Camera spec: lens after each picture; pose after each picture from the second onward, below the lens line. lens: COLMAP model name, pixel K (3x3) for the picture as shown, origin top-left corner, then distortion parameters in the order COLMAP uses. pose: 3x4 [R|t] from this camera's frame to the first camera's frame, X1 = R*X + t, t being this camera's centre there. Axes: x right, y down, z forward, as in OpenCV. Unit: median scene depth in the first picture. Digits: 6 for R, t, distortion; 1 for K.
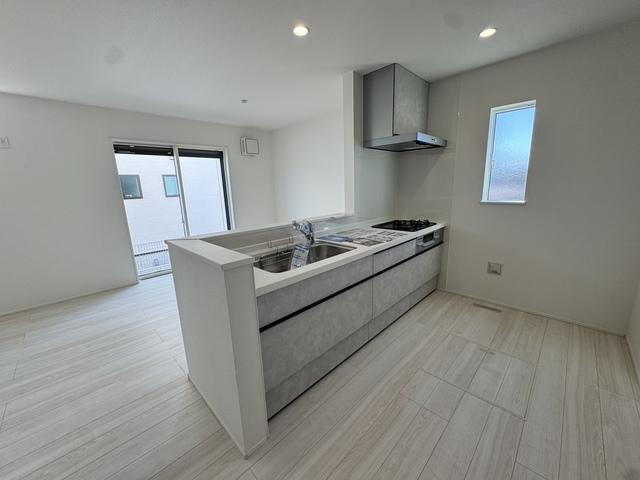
lens RADIAL K [[259.6, 0, 320.0], [0, 259.6, 240.0], [0, 0, 1]] dist [-0.000682, -0.000045]
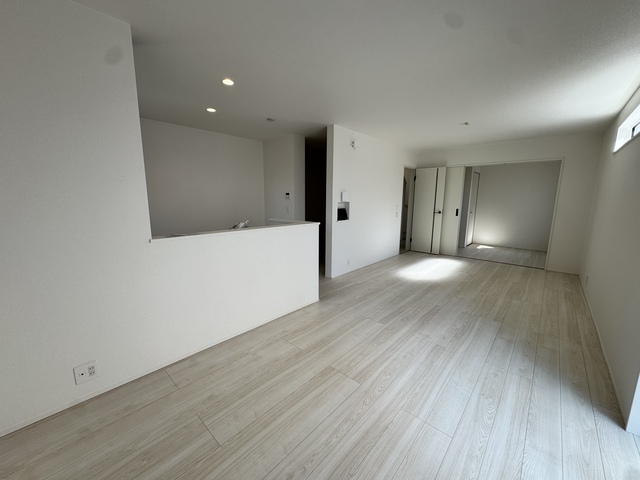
lens RADIAL K [[254.8, 0, 320.0], [0, 254.8, 240.0], [0, 0, 1]] dist [-0.015334, -0.000073]
pose [[-0.999022, 0.031550, -0.030988, -0.340667], [0.017799, 0.928324, 0.371346, -0.365725], [0.040483, 0.370431, -0.927977, 1.779576]]
